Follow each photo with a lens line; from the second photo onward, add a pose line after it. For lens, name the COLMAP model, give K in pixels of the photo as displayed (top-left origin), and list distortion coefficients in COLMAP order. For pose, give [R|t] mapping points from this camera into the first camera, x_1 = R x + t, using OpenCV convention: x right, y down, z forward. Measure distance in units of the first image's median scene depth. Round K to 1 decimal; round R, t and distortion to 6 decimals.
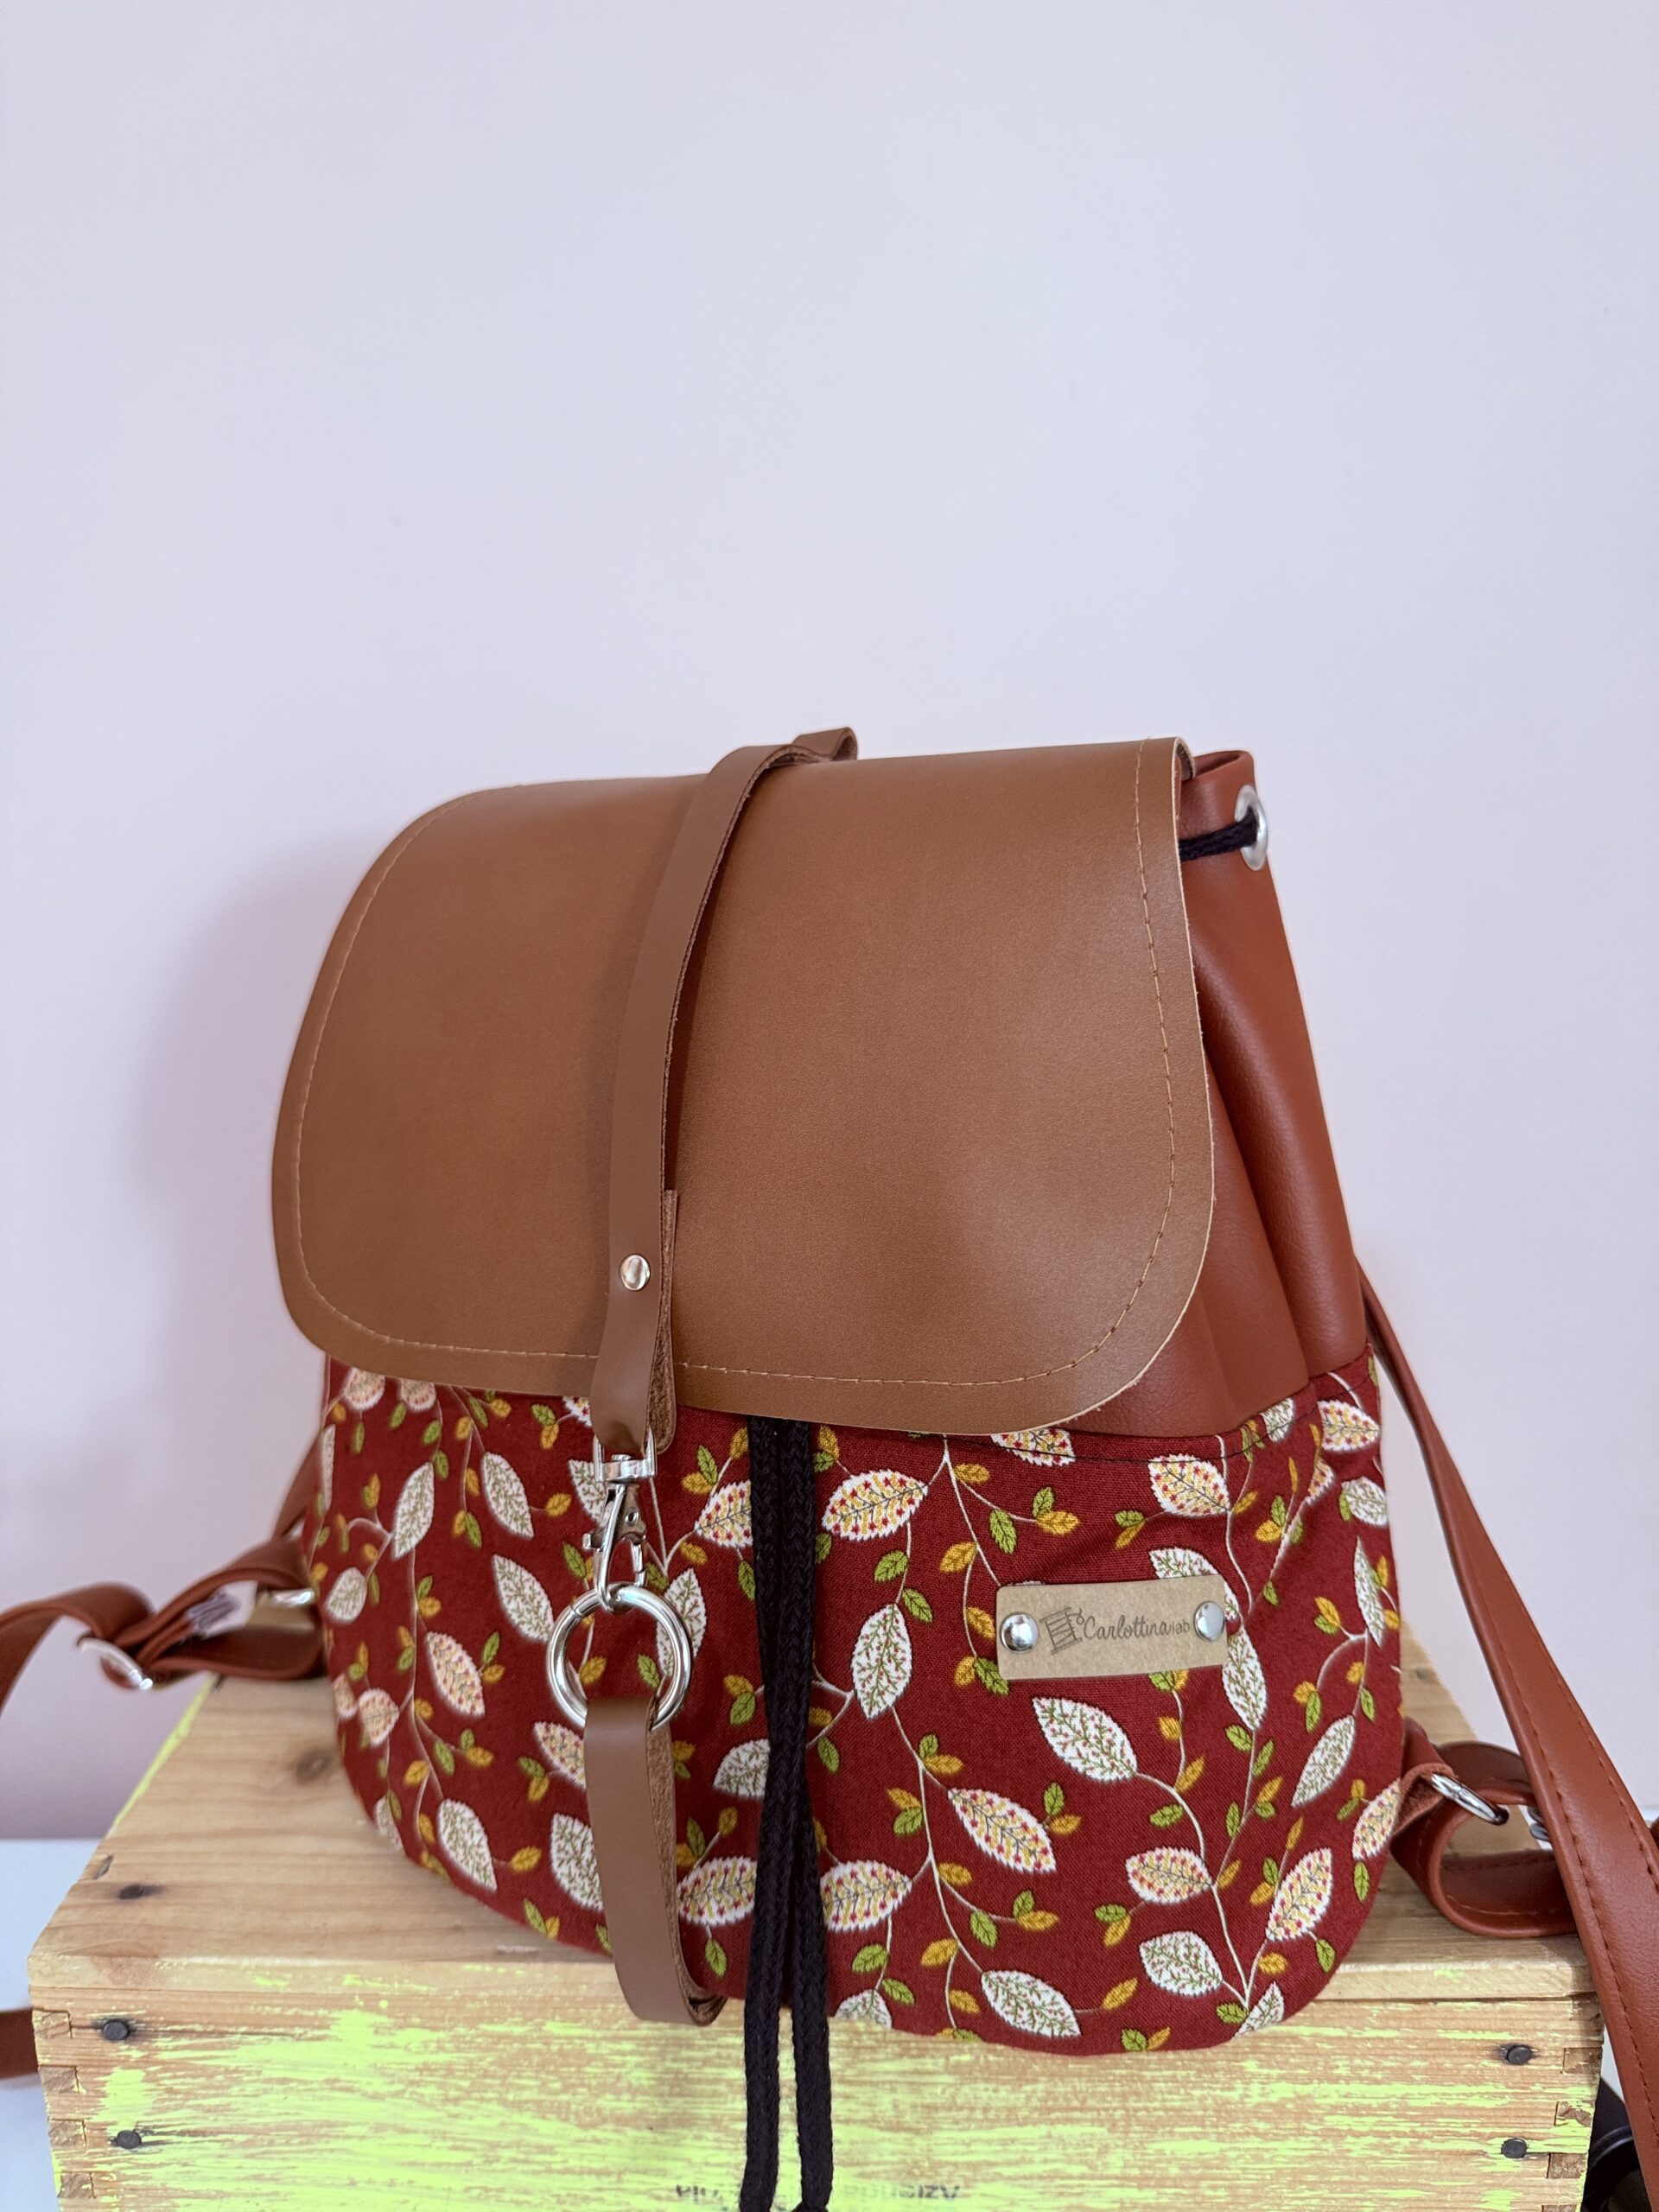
lens RADIAL K [[1623.3, 0, 842.3], [0, 1623.3, 1065.4], [0, 0, 1]] dist [-0.009130, -0.022439]
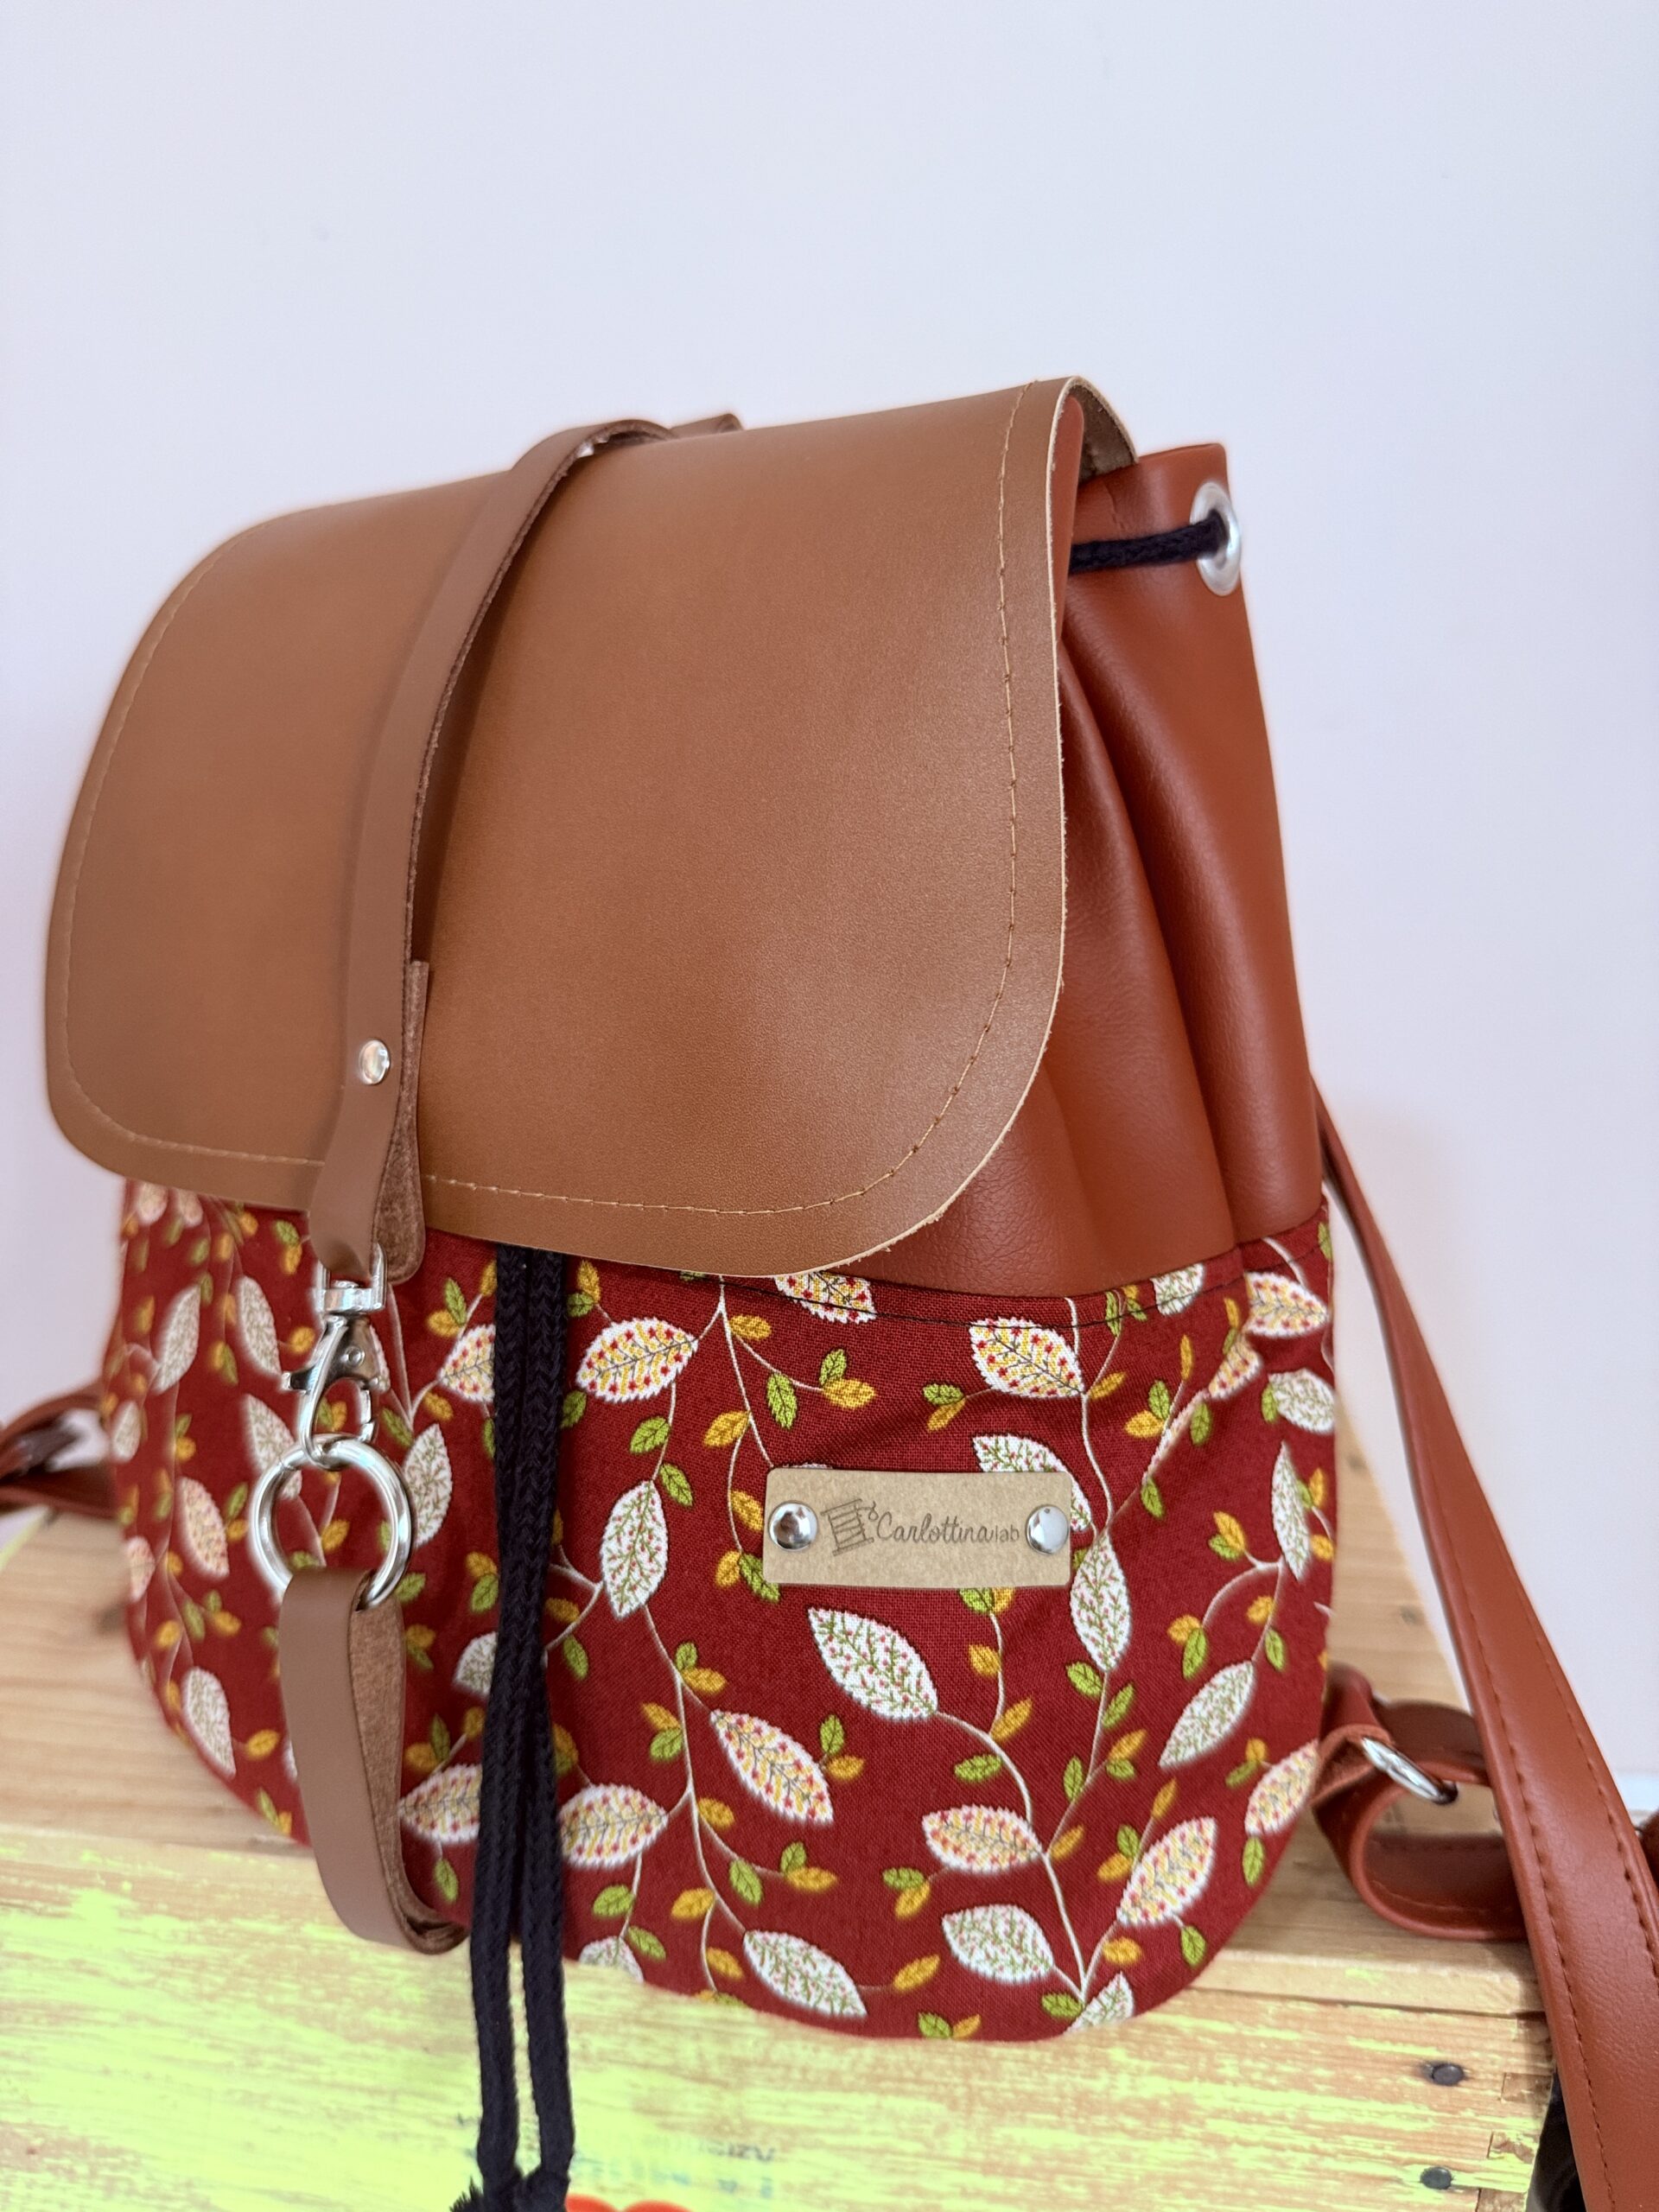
lens RADIAL K [[1623.3, 0, 828.0], [0, 1623.3, 1092.9], [0, 0, 1]] dist [-0.009130, -0.022439]
pose [[0.994796, 0.048930, -0.089369, 0.153636], [-0.041274, 0.995475, 0.085597, 0.058419], [0.093153, -0.081463, 0.992314, 0.194237]]
